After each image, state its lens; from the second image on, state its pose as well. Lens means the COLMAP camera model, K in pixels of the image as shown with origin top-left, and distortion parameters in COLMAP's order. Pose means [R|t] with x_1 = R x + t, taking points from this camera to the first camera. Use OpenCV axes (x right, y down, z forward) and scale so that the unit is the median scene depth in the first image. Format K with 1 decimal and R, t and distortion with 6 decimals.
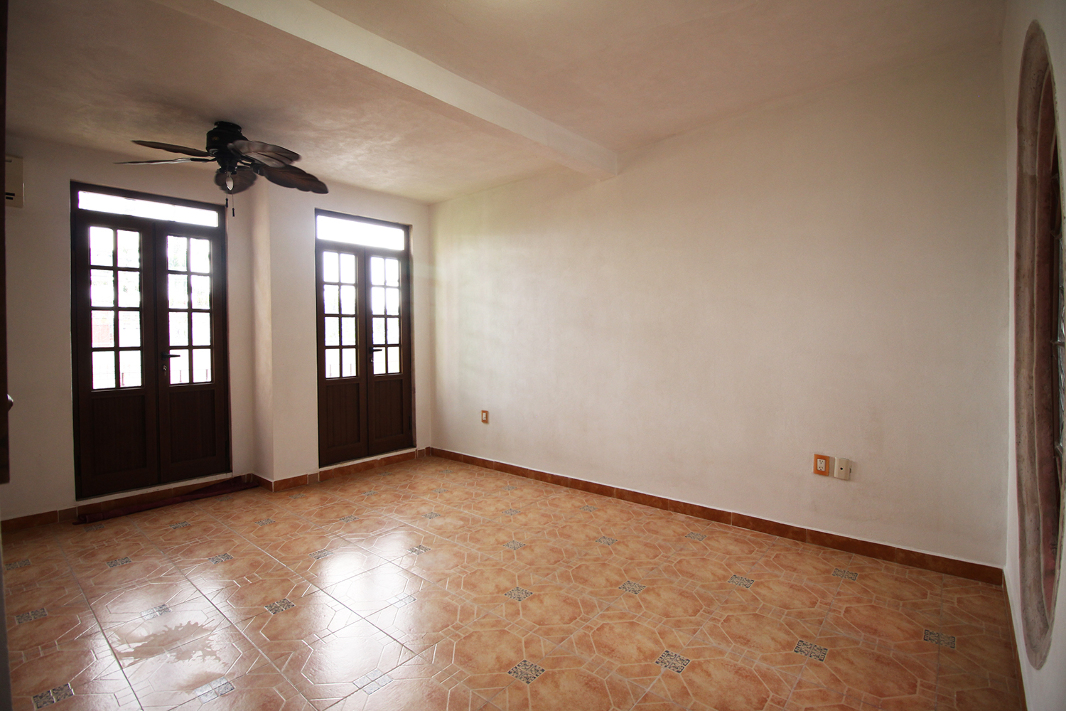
lens RADIAL K [[503.7, 0, 535.8], [0, 503.7, 338.0], [0, 0, 1]] dist [-0.000067, -0.000055]
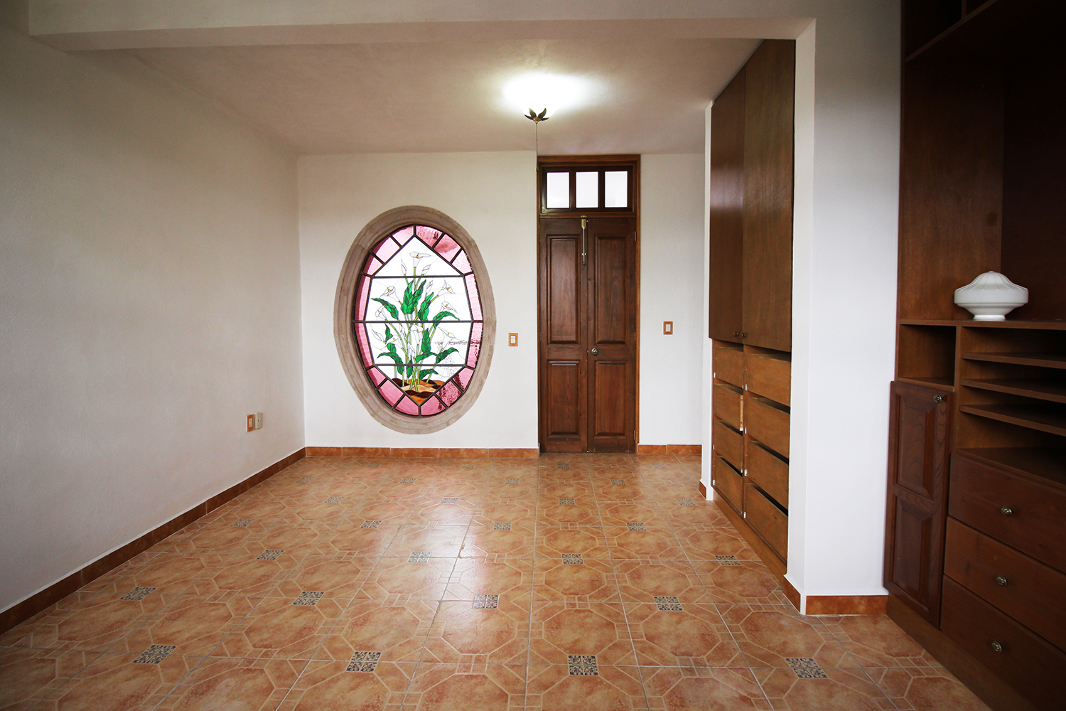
lens RADIAL K [[503.7, 0, 535.8], [0, 503.7, 338.0], [0, 0, 1]] dist [-0.000067, -0.000055]
pose [[-0.633699, -0.017655, 0.773378, -0.811290], [0.016687, 0.999195, 0.036483, 0.006397], [-0.773400, 0.036025, -0.632894, 1.180673]]
